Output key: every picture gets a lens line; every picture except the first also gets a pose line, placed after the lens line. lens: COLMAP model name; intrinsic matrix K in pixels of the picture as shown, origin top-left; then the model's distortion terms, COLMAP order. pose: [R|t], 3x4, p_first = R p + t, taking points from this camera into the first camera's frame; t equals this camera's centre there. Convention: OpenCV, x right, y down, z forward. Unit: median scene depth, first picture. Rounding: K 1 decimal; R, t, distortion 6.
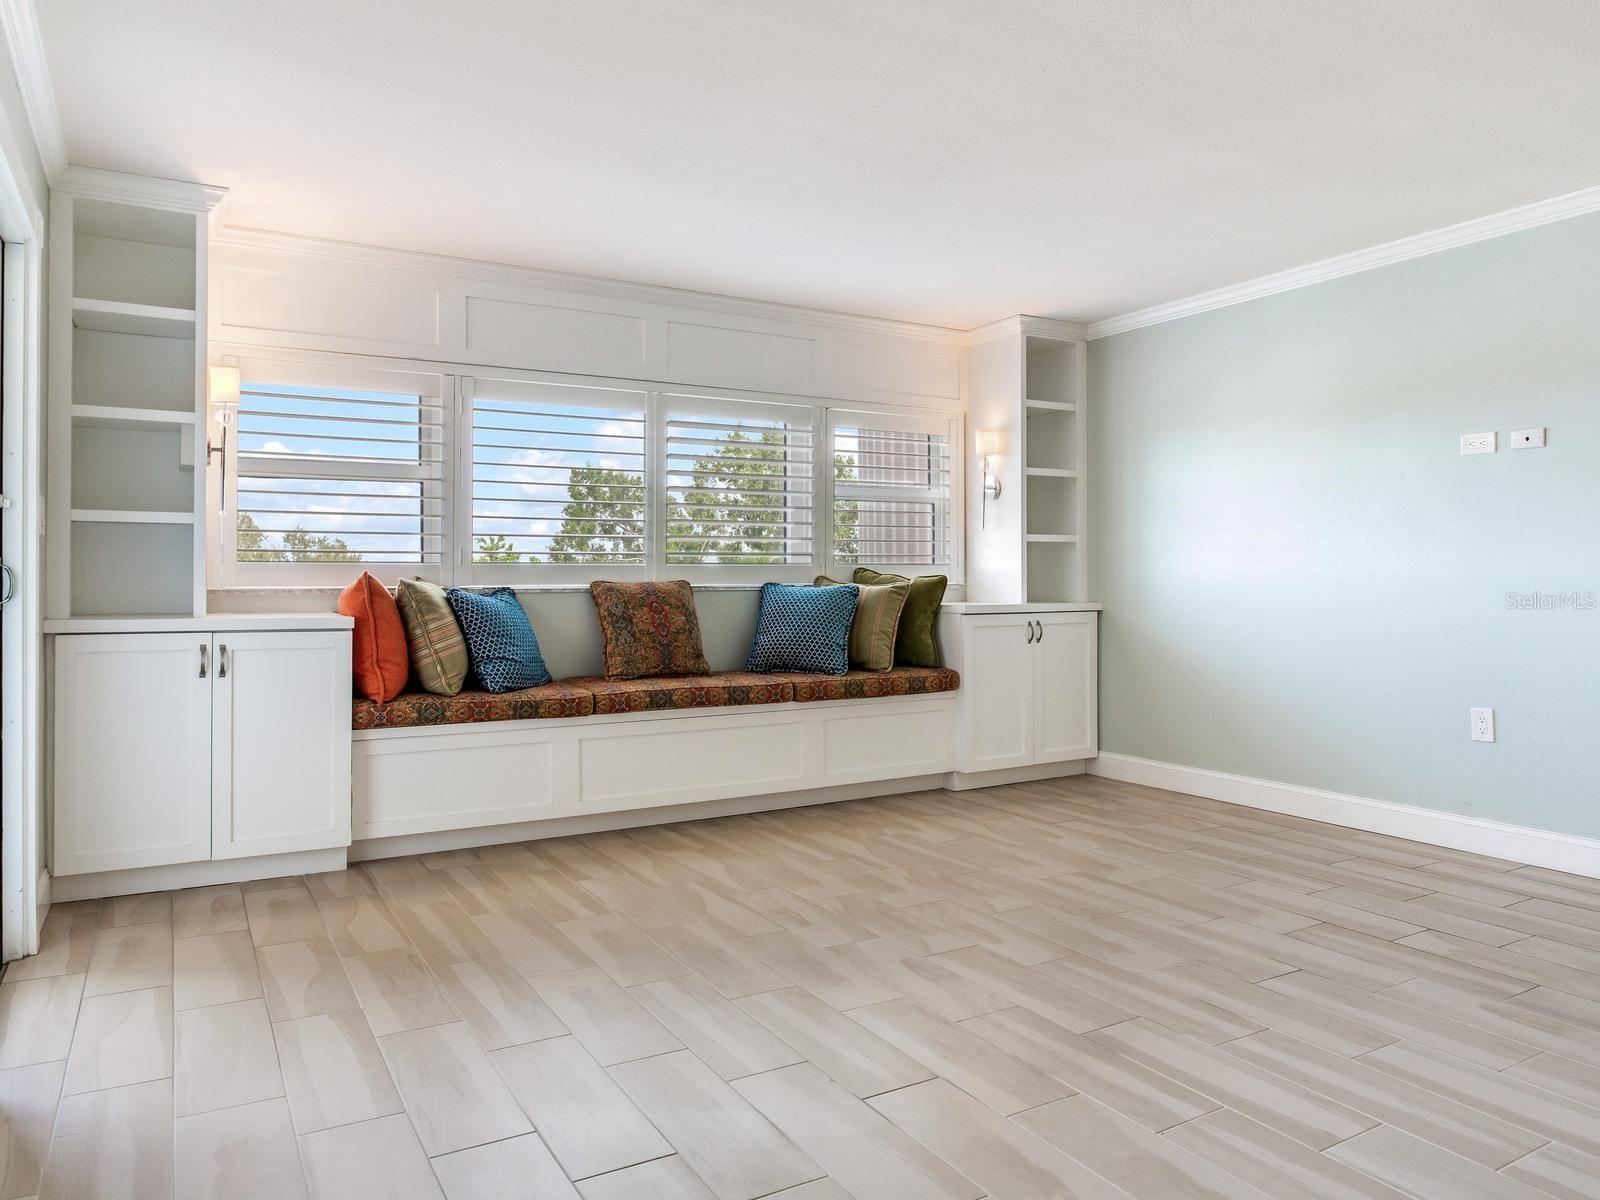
lens RADIAL K [[1051.8, 0, 769.5], [0, 1051.8, 556.3], [0, 0, 1]] dist [-0.018482, 0.007128]
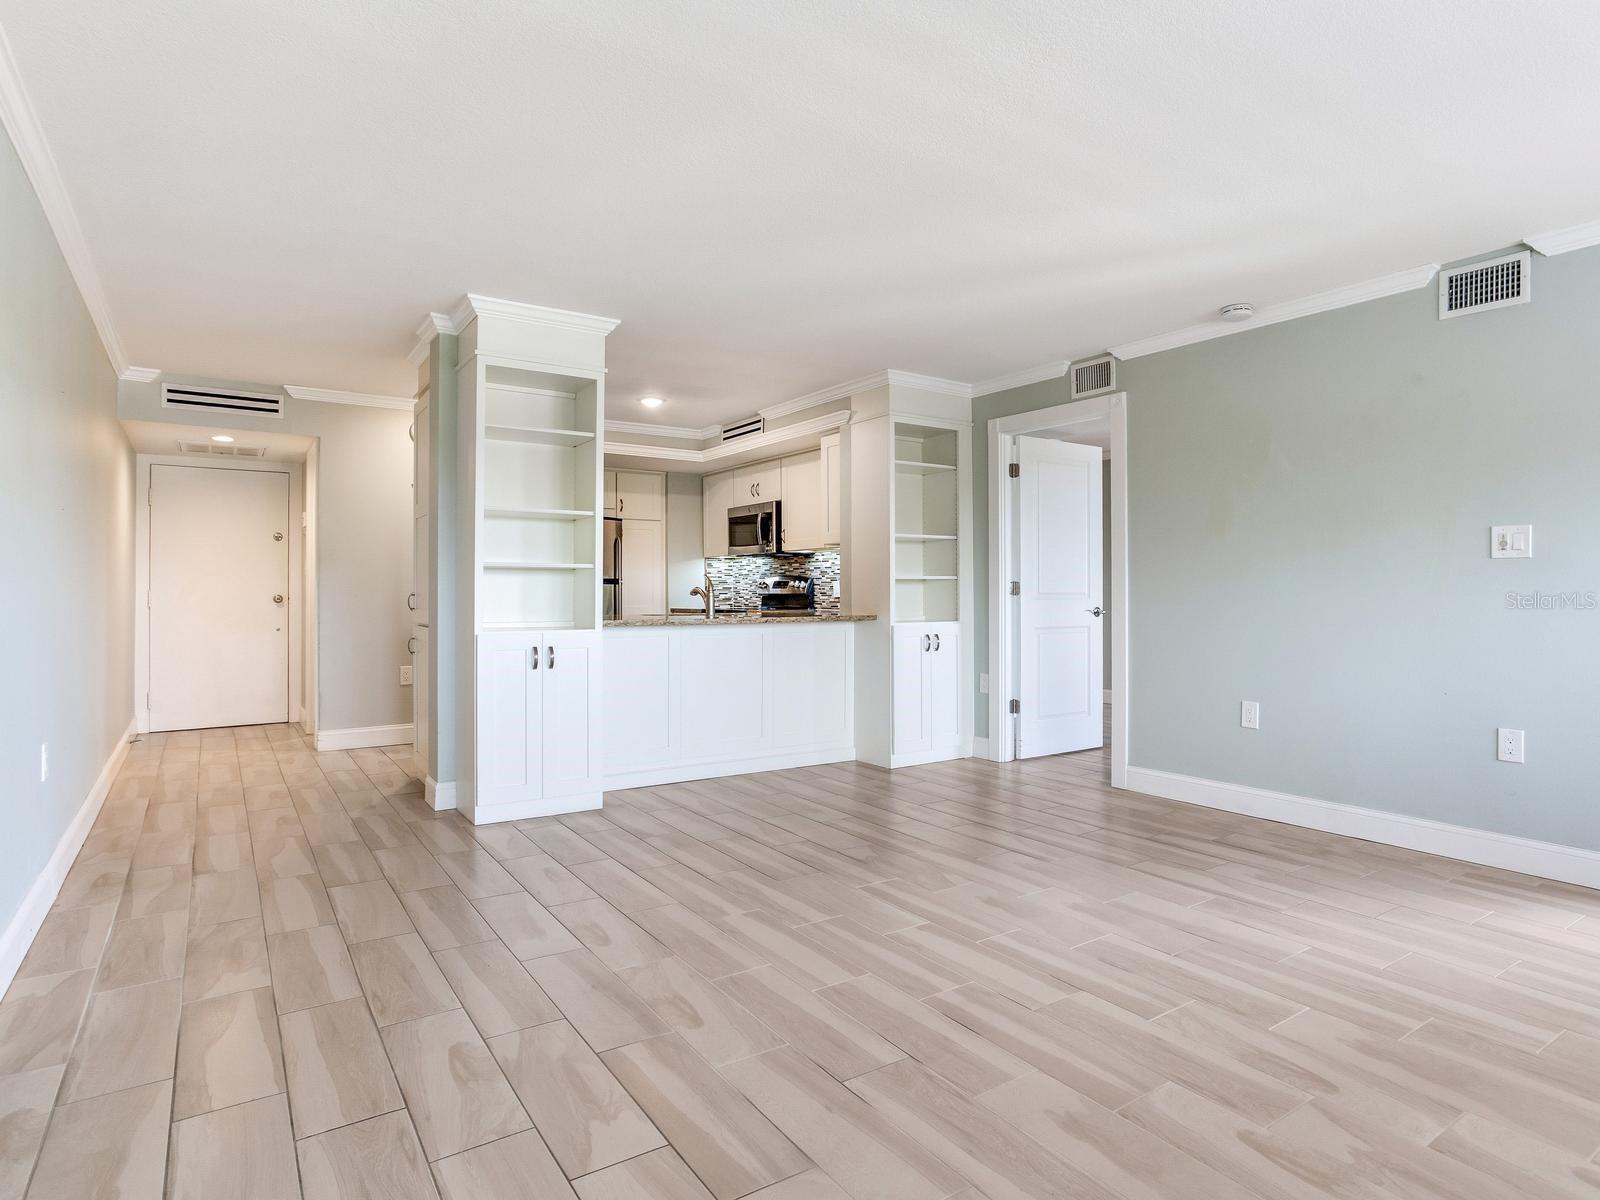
lens RADIAL K [[891.9, 0, 811.8], [0, 891.9, 592.7], [0, 0, 1]] dist [-0.038708, 0.023309]
pose [[-0.995090, 0.001488, -0.098968, 0.365349], [0.003357, 0.999819, -0.018720, 0.017402], [0.098922, -0.018961, -0.994915, 1.027651]]
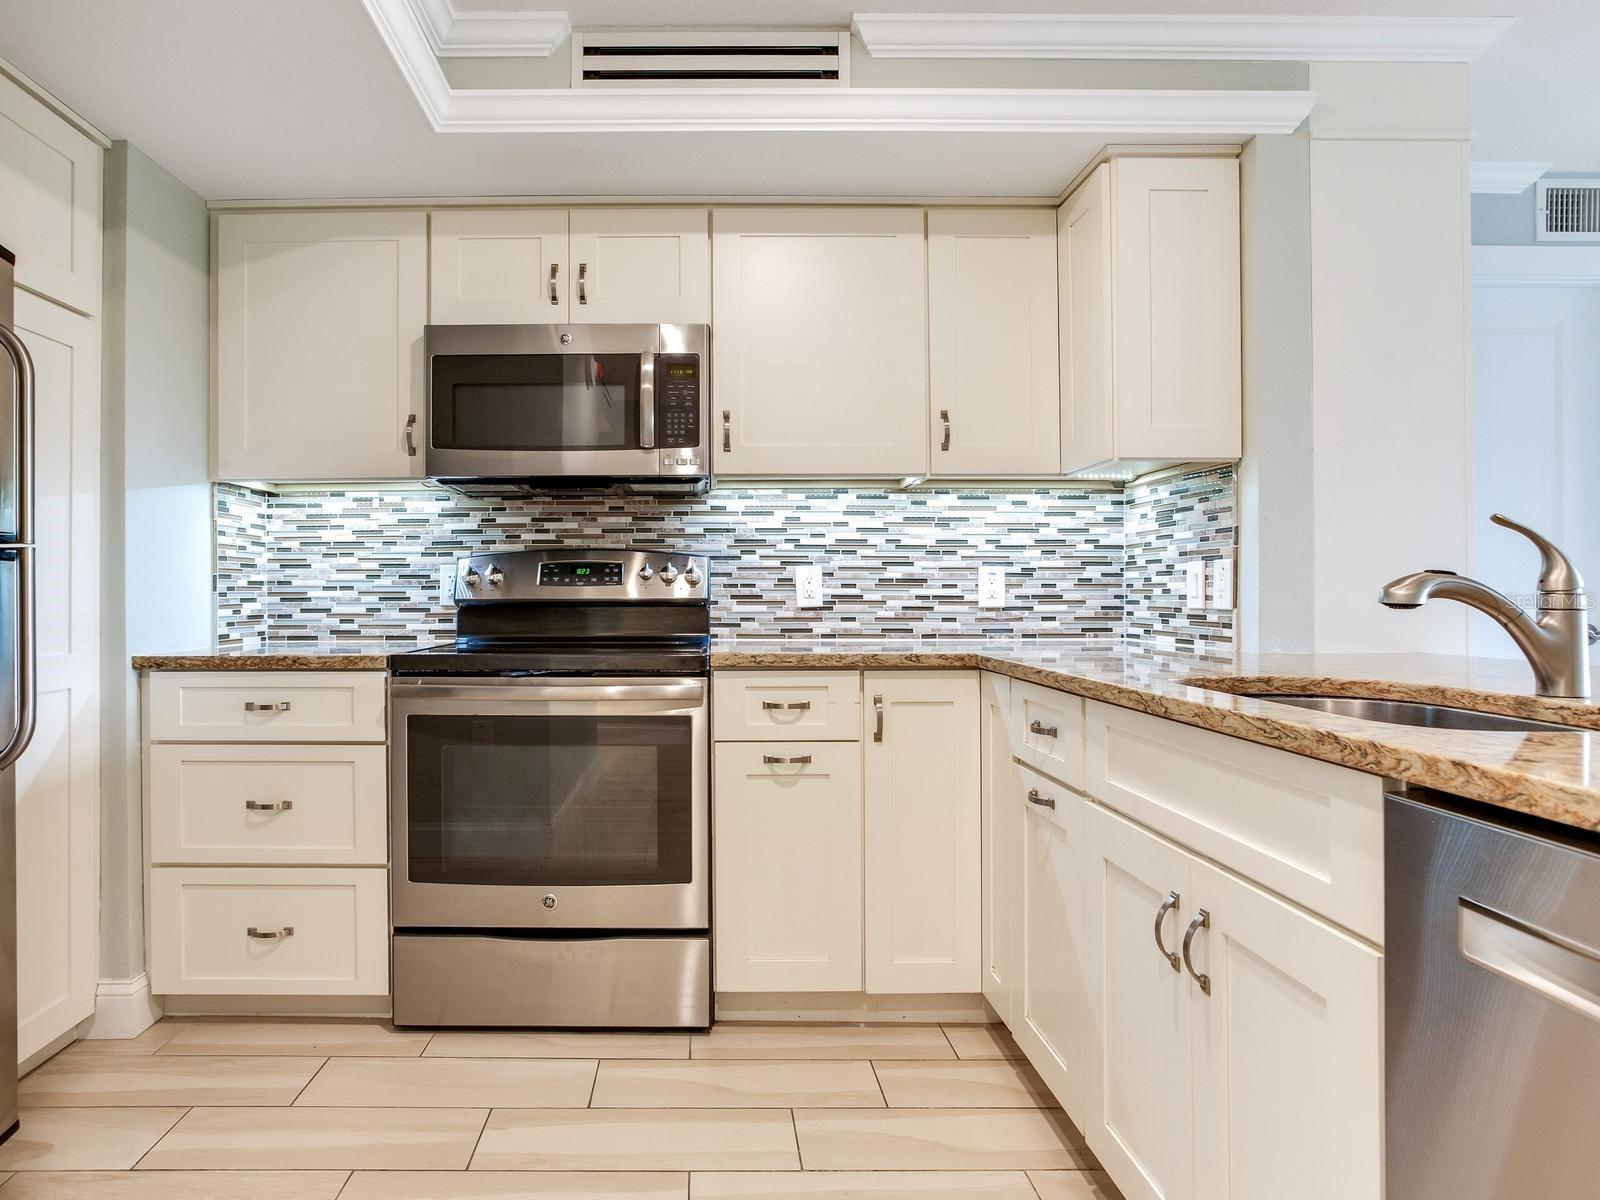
lens RADIAL K [[934.4, 0, 720.4], [0, 934.4, 579.2], [0, 0, 1]] dist [-0.026740, 0.016545]
pose [[-0.468528, -0.011498, -0.883374, 0.750426], [0.019515, 0.999537, -0.023361, -0.008498], [0.883233, -0.028184, -0.468087, -0.262473]]
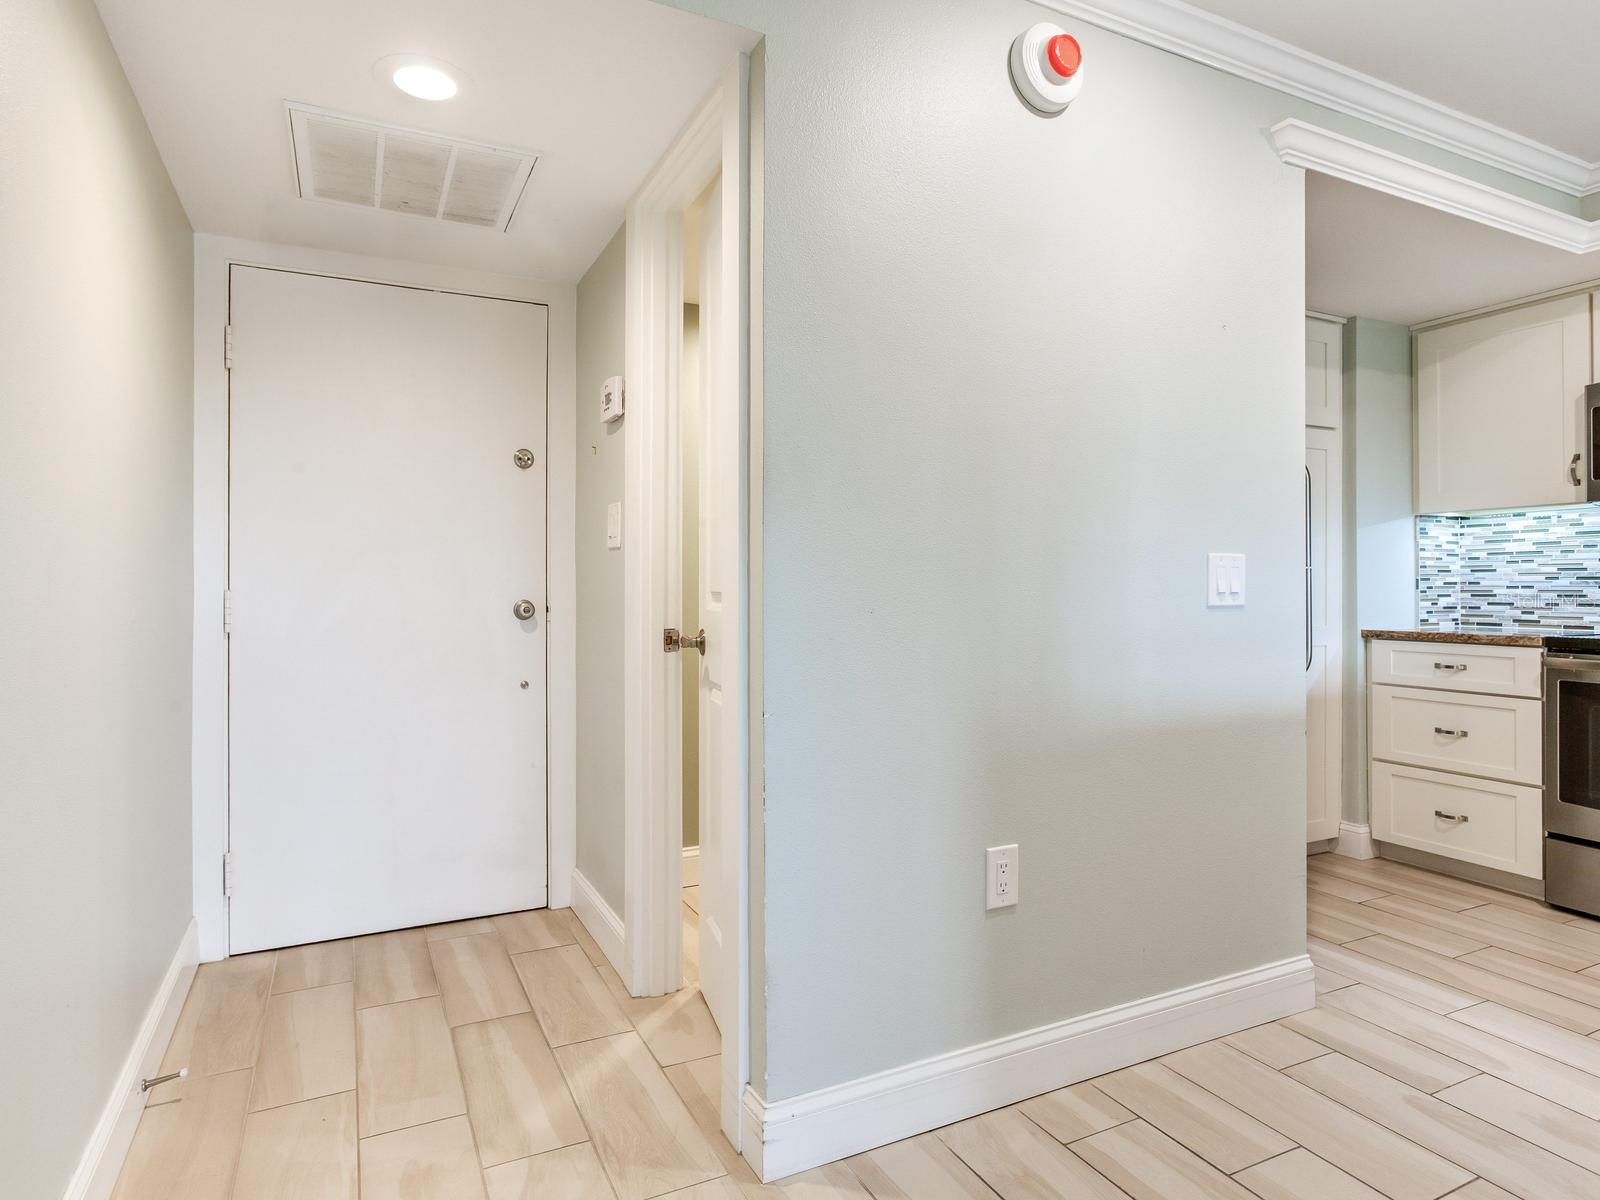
lens RADIAL K [[891.9, 0, 803.2], [0, 891.9, 594.2], [0, 0, 1]] dist [-0.038708, 0.023309]
pose [[-0.998656, 0.001126, 0.051819, 0.909364], [0.000563, 0.999941, -0.010894, -0.007818], [-0.051828, -0.010850, -0.998597, 0.026025]]
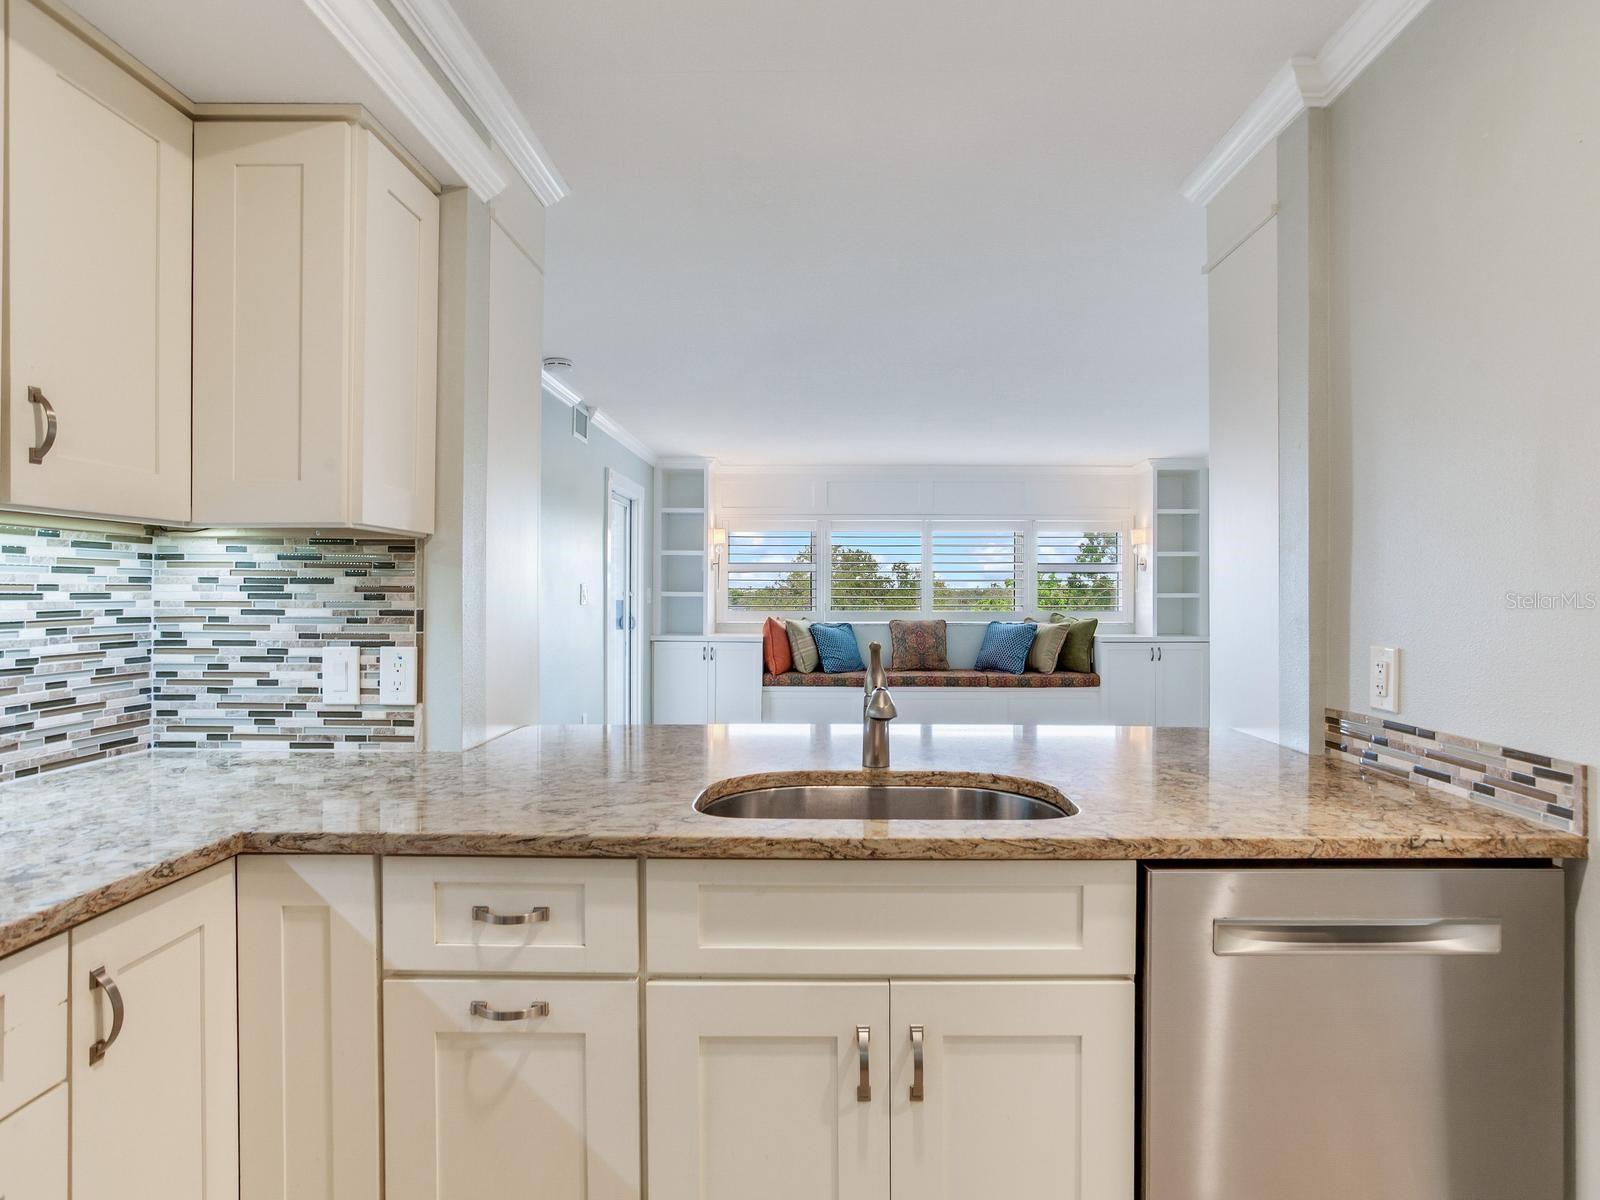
lens RADIAL K [[891.9, 0, 826.8], [0, 891.9, 598.8], [0, 0, 1]] dist [-0.038708, 0.023309]
pose [[0.869680, 0.004941, -0.493592, 0.562915], [0.006720, 0.999739, 0.021848, -0.054512], [0.493571, -0.022318, 0.869419, -0.510453]]
